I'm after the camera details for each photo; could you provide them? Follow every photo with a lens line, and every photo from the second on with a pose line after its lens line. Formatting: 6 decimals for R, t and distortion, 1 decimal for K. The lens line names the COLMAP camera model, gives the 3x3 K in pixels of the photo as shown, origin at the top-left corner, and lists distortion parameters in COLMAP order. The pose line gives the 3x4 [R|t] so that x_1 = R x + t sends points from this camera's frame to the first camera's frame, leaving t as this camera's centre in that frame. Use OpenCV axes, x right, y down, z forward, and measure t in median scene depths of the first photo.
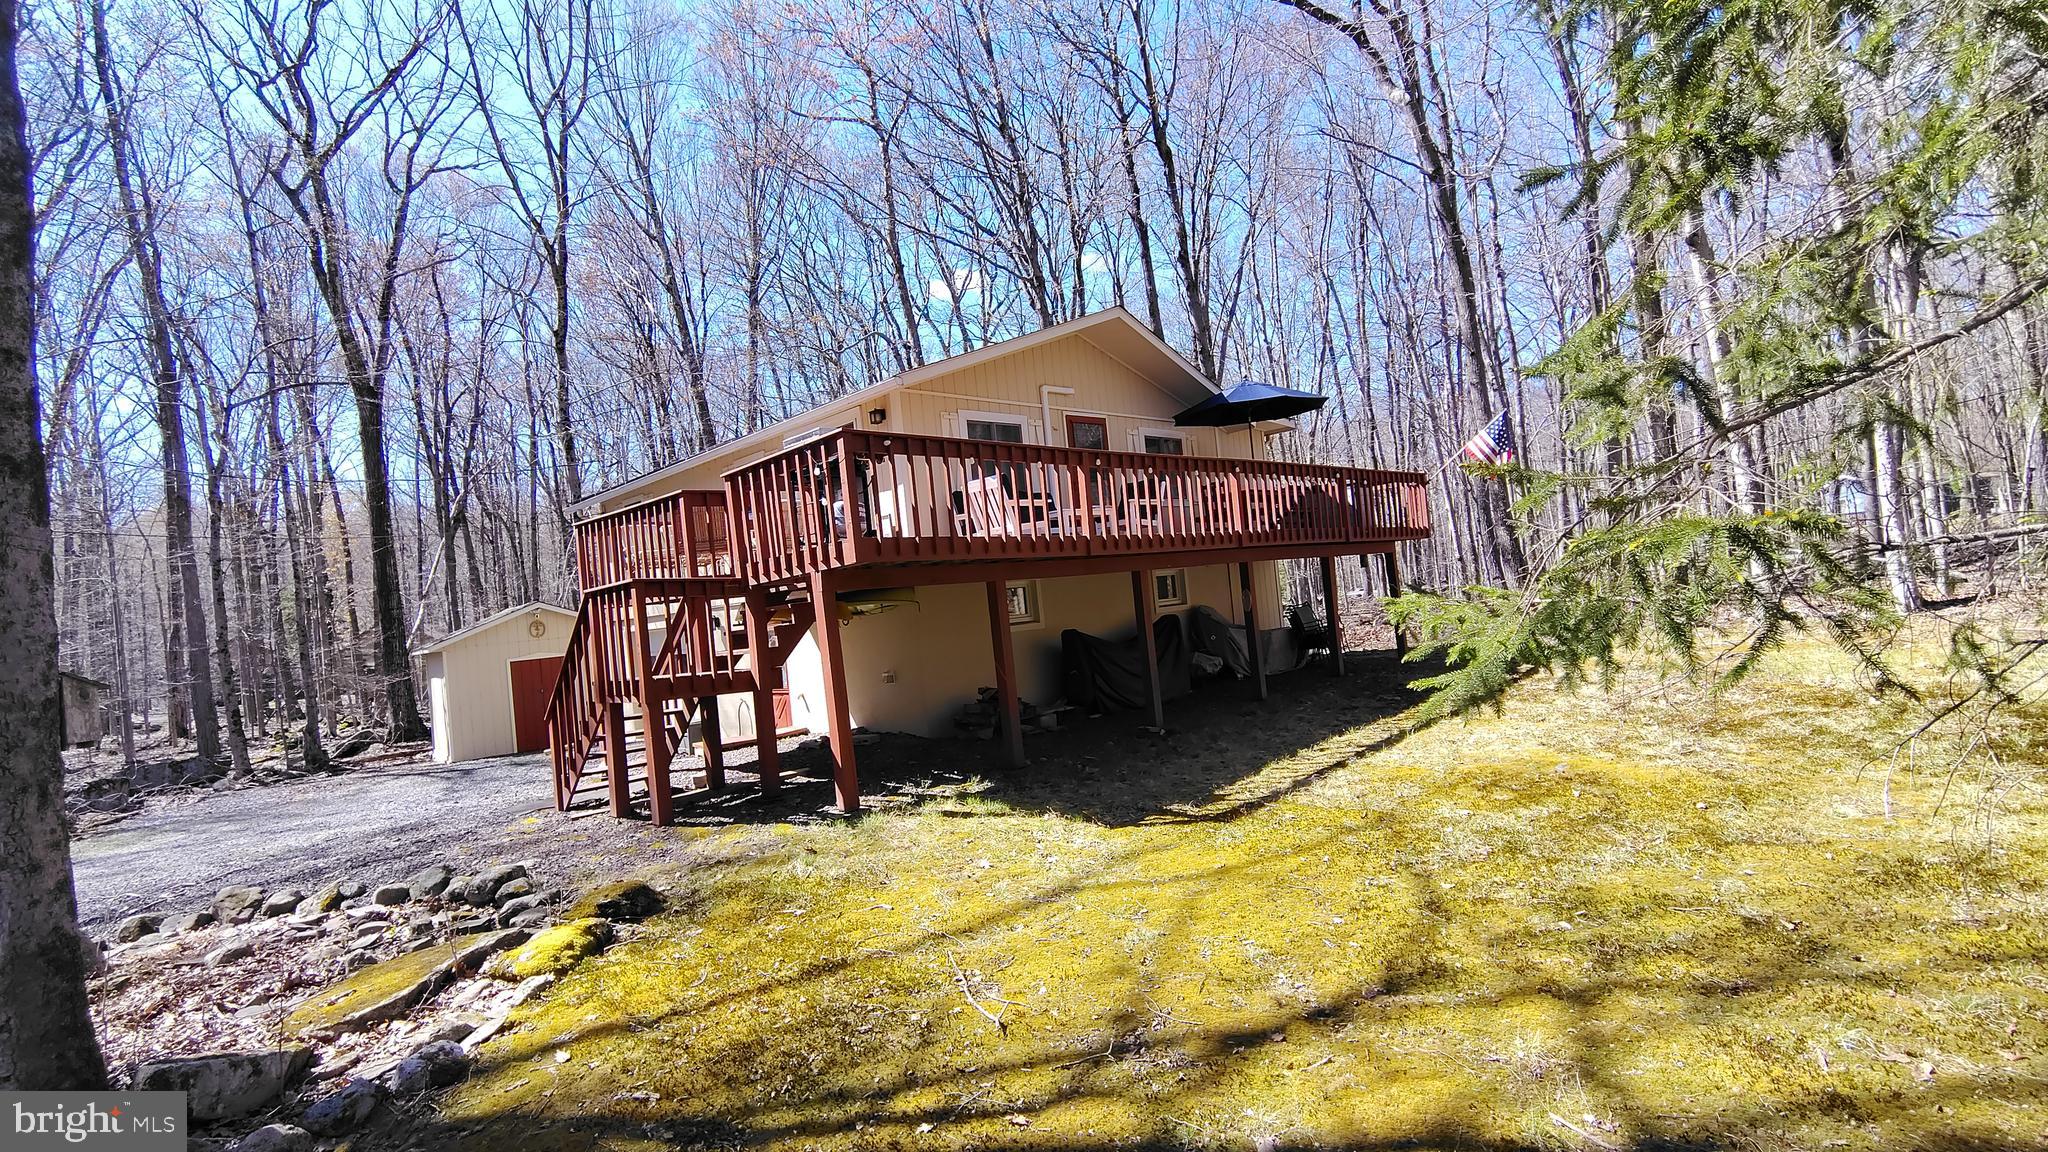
lens RADIAL K [[959.7, 0, 1022.6], [0, 959.7, 564.1], [0, 0, 1]] dist [0.013569, 0.000096]
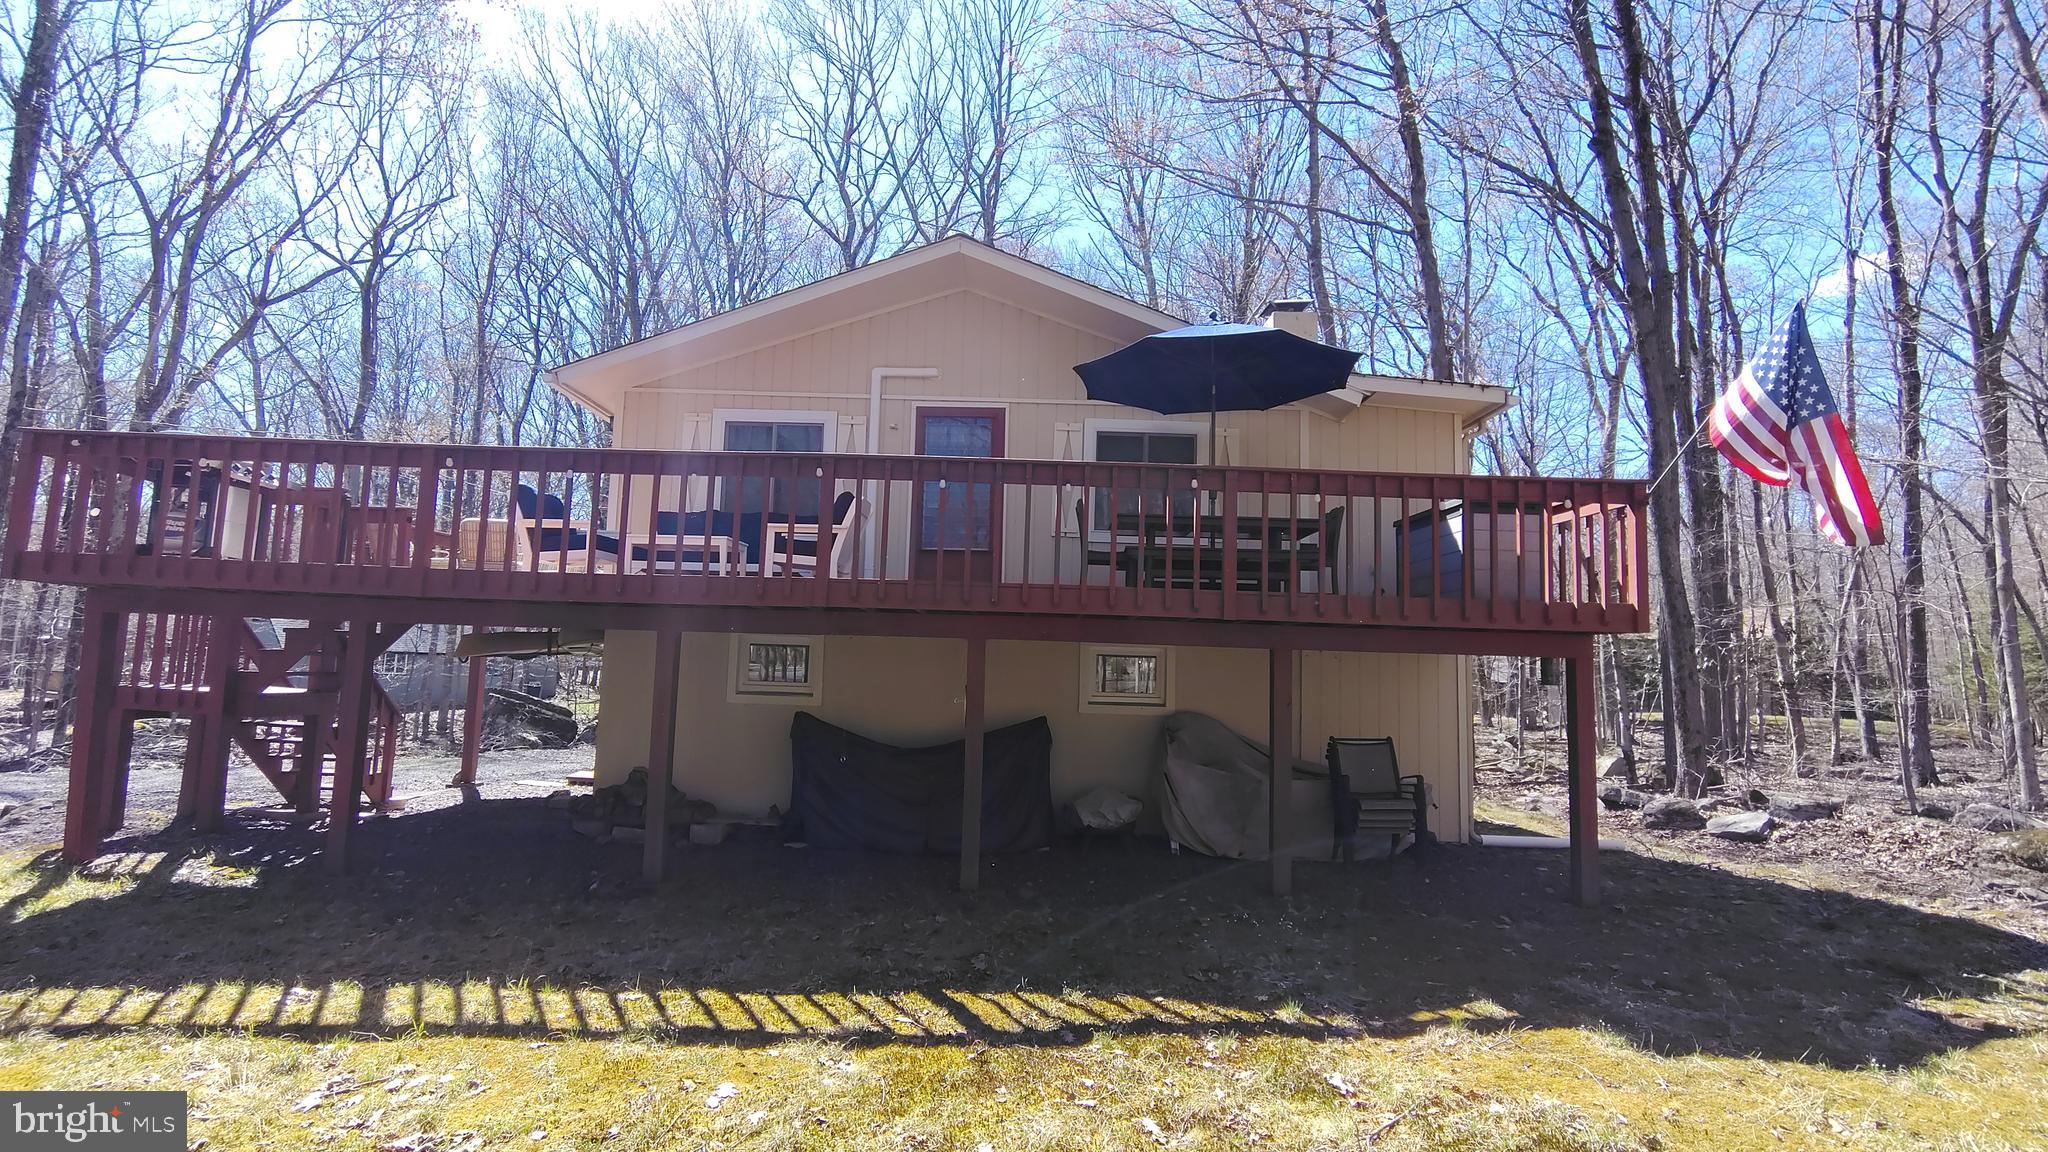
lens RADIAL K [[1023.1, 0, 1024.5], [0, 1023.1, 592.4], [0, 0, 1]] dist [-0.000289, -0.000003]
pose [[0.715225, 0.045498, -0.697412, 0.629714], [-0.065514, 0.997849, -0.002088, -0.027826], [0.695817, 0.047184, 0.716668, 0.547306]]
